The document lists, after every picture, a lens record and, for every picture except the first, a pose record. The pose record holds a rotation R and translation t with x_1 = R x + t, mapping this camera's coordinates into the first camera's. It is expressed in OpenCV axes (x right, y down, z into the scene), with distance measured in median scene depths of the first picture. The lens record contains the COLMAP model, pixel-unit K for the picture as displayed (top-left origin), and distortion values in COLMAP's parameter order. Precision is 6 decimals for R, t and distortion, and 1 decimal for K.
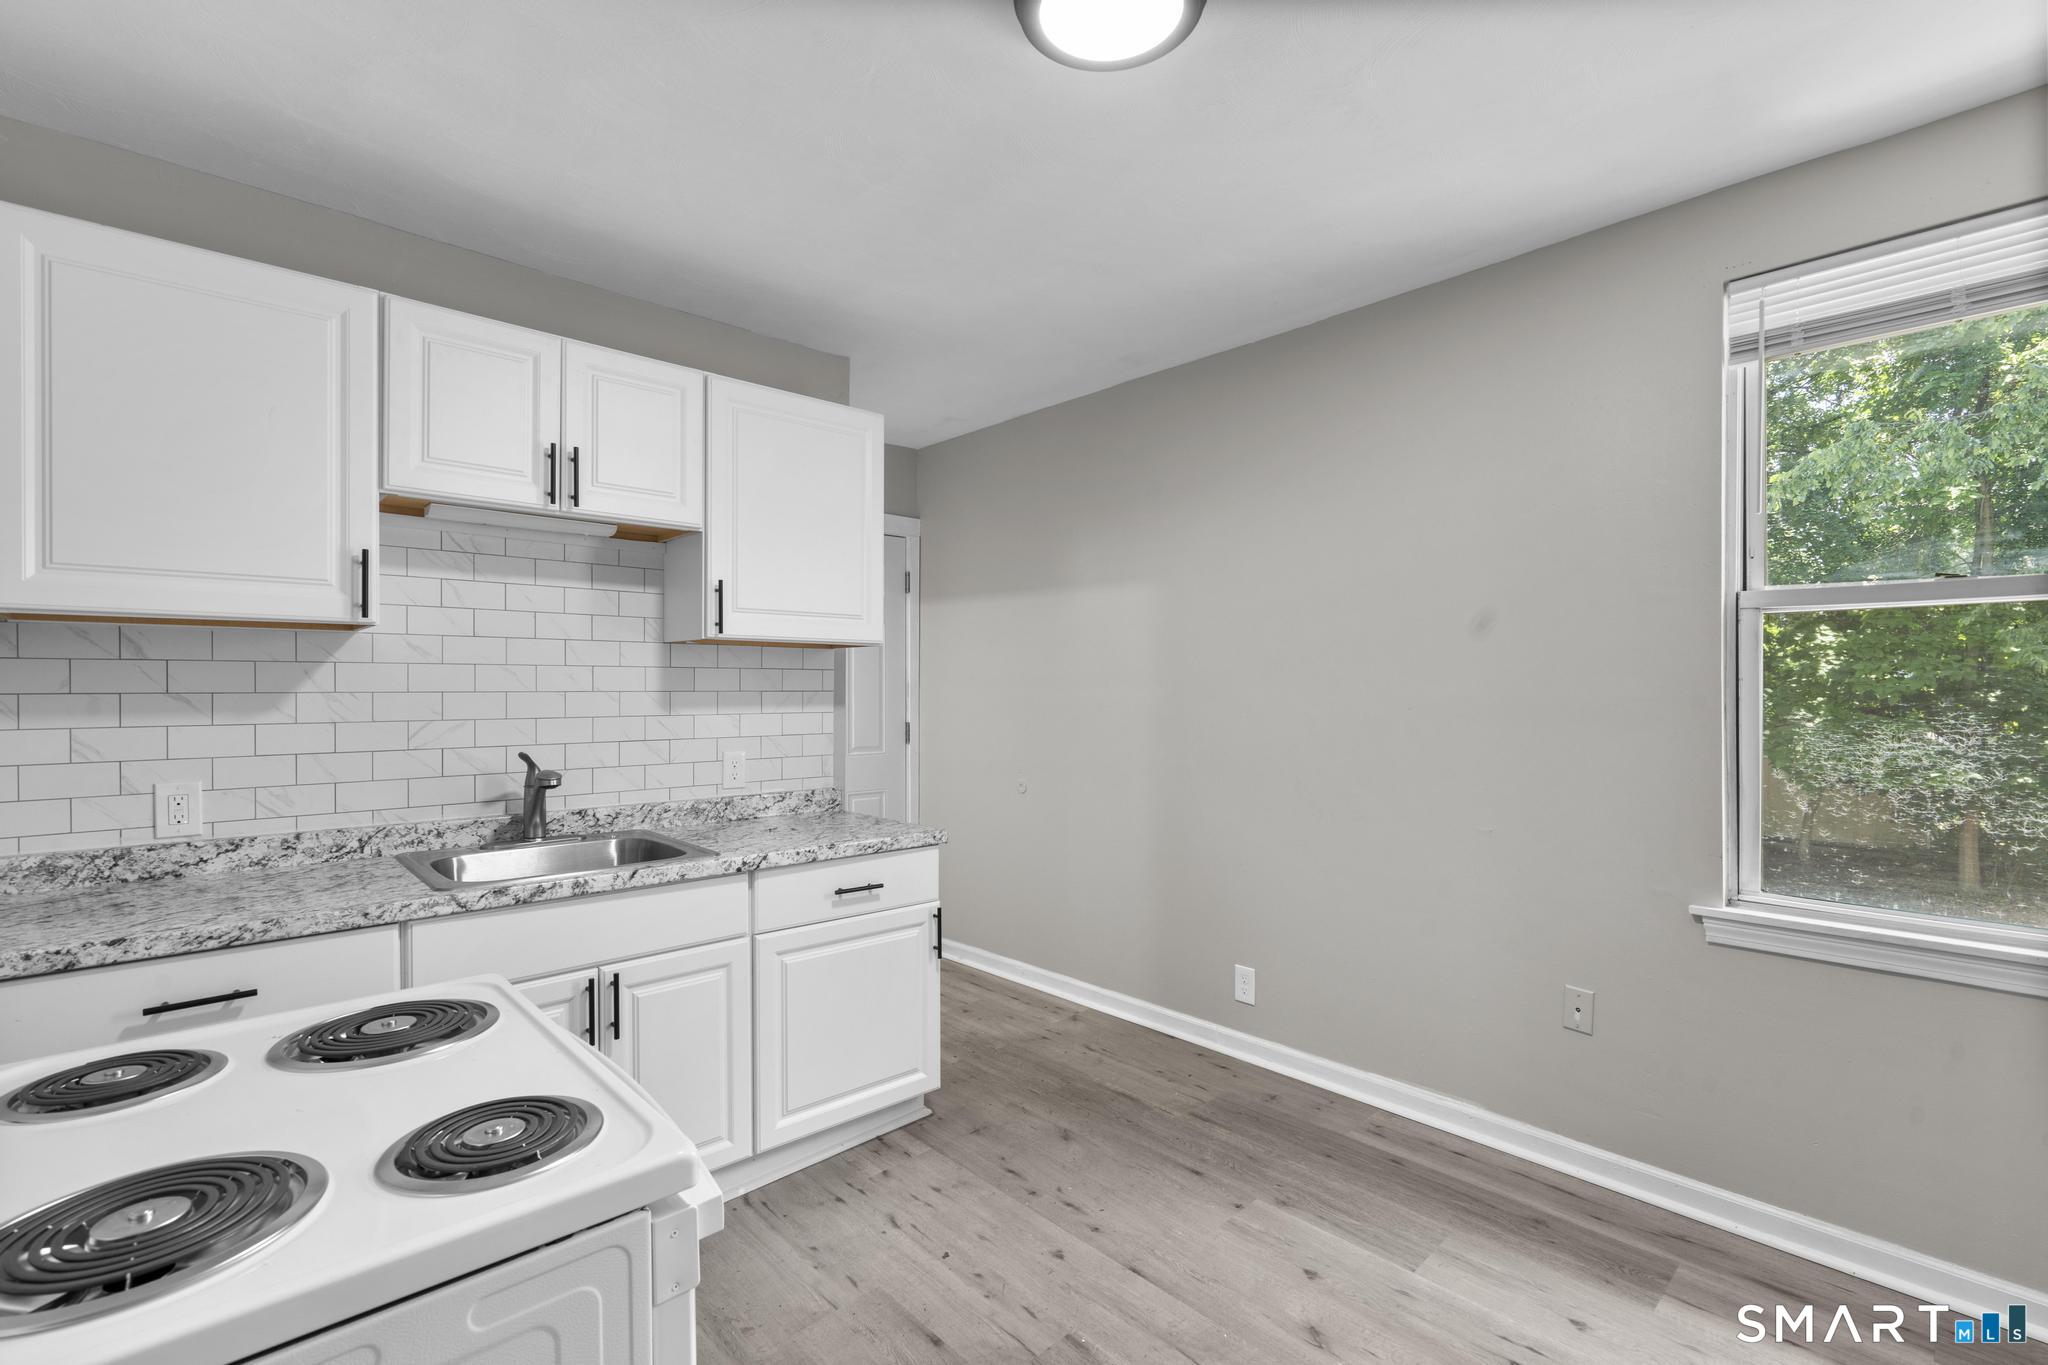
lens RADIAL K [[920.8, 0, 1022.6], [0, 920.8, 692.2], [0, 0, 1]] dist [-0.004336, 0.004637]
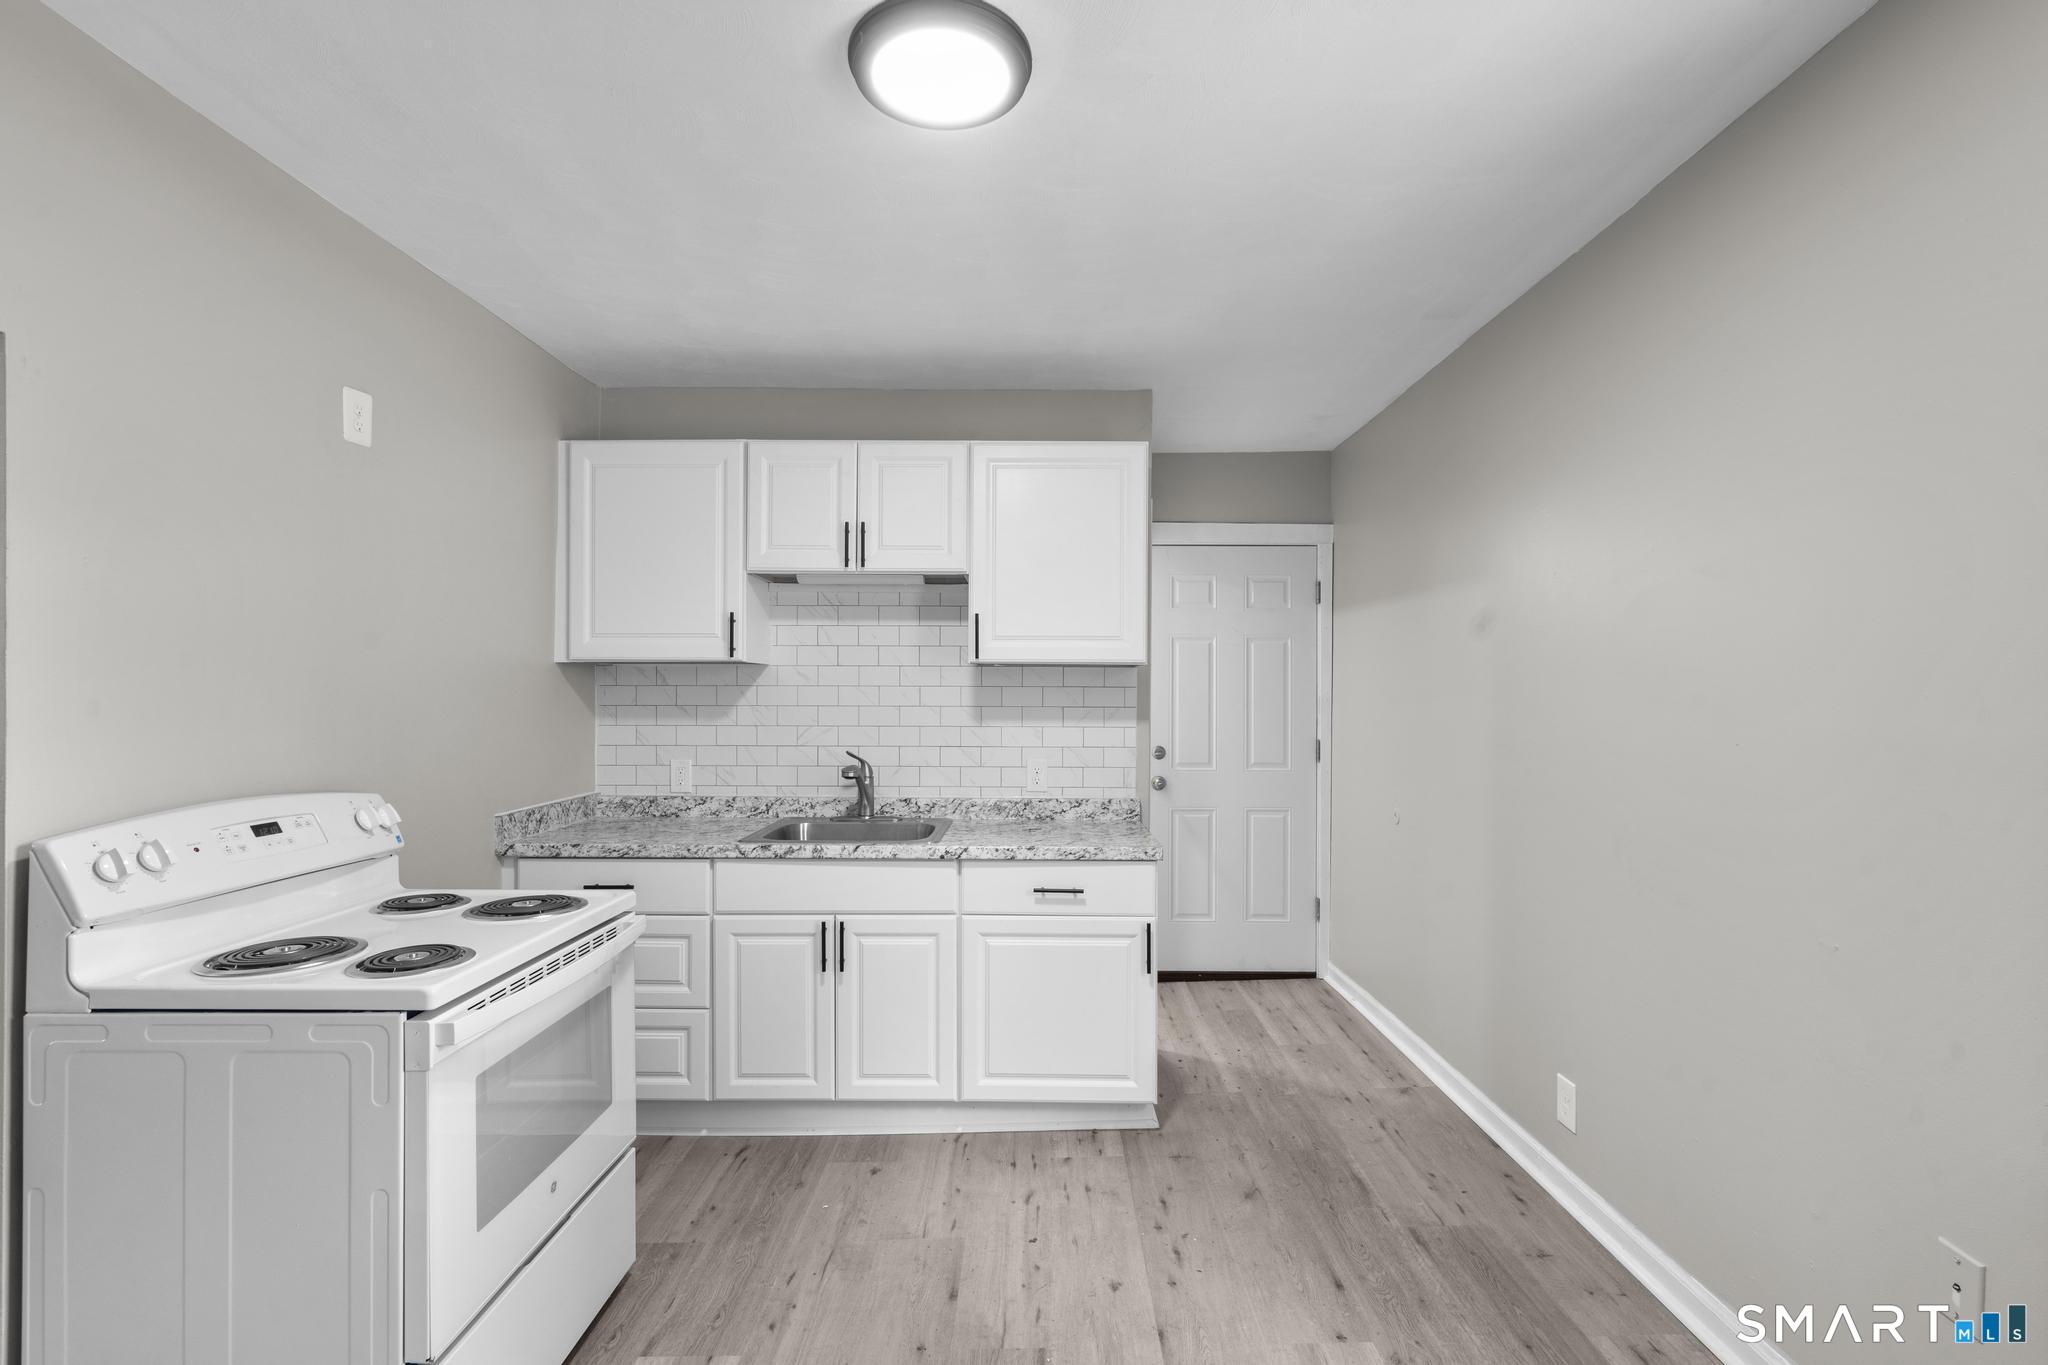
lens RADIAL K [[921.8, 0, 1025.3], [0, 921.8, 691.3], [0, 0, 1]] dist [-0.007602, 0.005405]
pose [[0.729195, -0.000149, -0.684306, 0.562363], [-0.007387, 0.999940, -0.008089, -0.013295], [0.684266, 0.010953, 0.729150, 0.184765]]
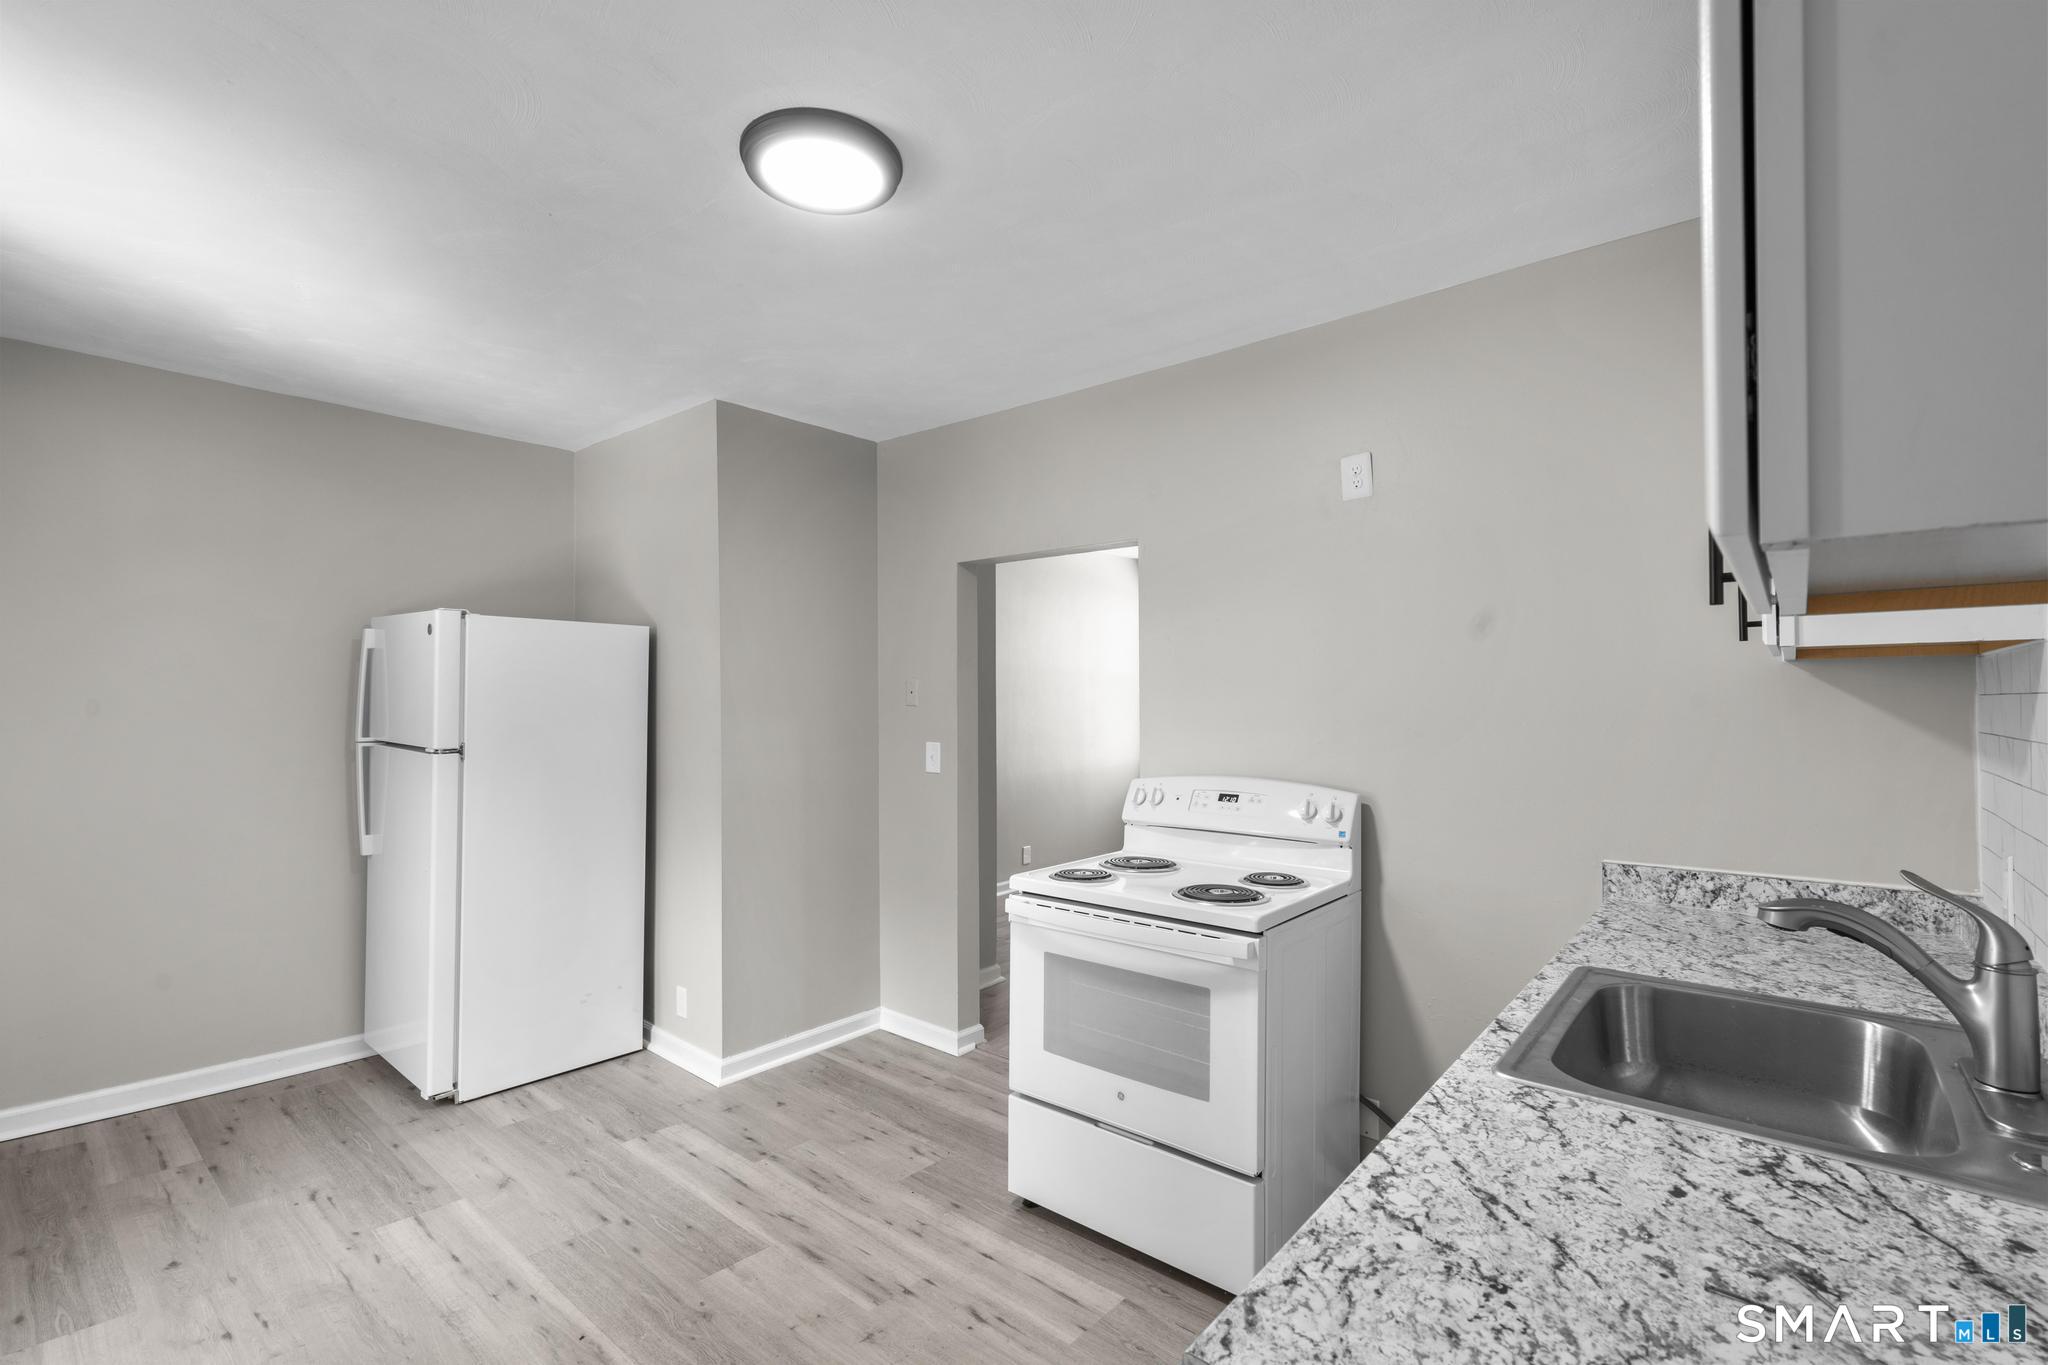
lens RADIAL K [[920.8, 0, 1022.6], [0, 920.8, 692.2], [0, 0, 1]] dist [-0.004336, 0.004637]
pose [[-0.992309, 0.001779, -0.123775, -0.008396], [0.002032, 0.999996, -0.001916, -0.031055], [0.123771, -0.002153, -0.992308, 1.404192]]
